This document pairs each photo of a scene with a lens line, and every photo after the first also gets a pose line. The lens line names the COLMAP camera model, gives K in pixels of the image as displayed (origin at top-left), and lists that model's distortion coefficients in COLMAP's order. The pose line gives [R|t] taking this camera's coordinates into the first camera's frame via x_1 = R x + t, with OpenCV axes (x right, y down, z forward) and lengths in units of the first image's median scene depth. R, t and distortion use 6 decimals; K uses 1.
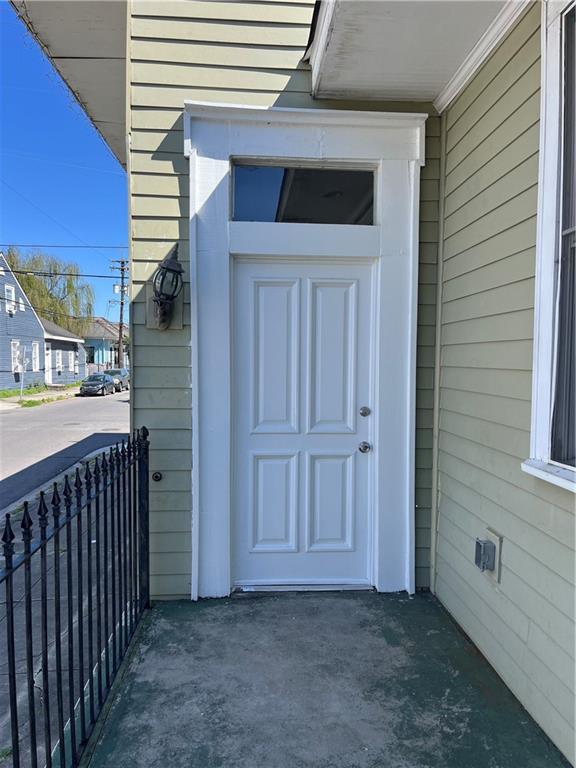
lens RADIAL K [[575.6, 0, 288.0], [0, 575.6, 384.0], [0, 0, 1]] dist [0.003956, 0.001333]
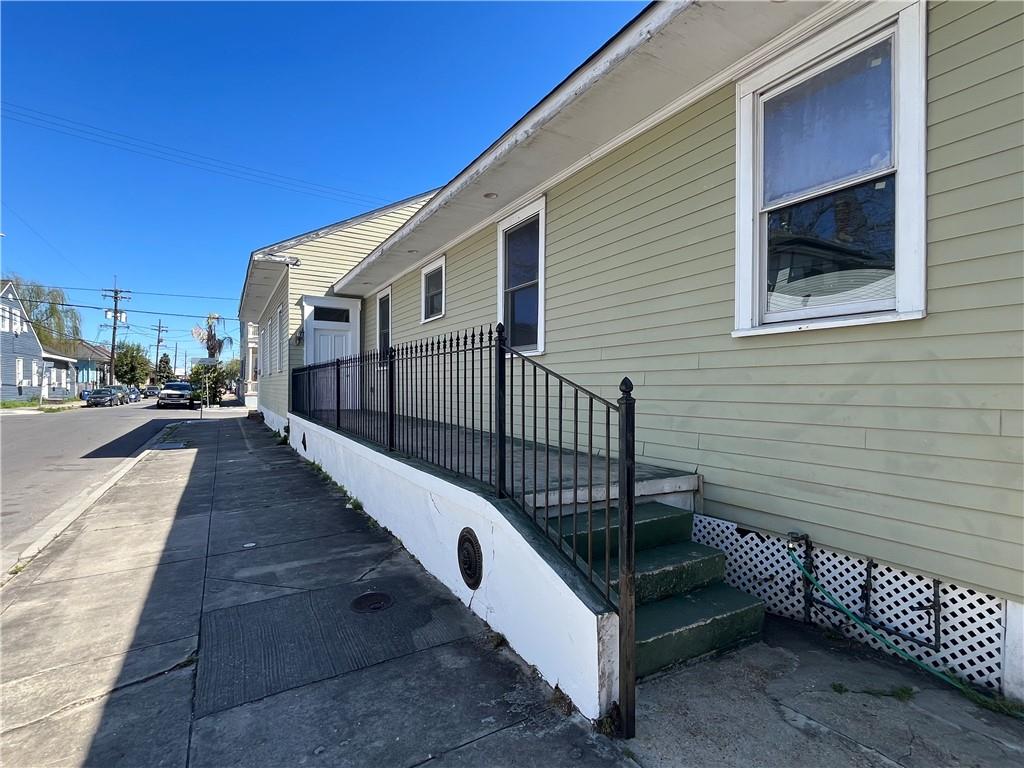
lens RADIAL K [[505.1, 0, 512.0], [0, 505.1, 384.0], [0, 0, 1]] dist [-0.000227, -0.000130]
pose [[0.897728, -0.004691, 0.440526, -0.041371], [0.024538, 0.998923, -0.039367, 0.035070], [-0.439867, 0.046150, 0.896876, -0.283135]]
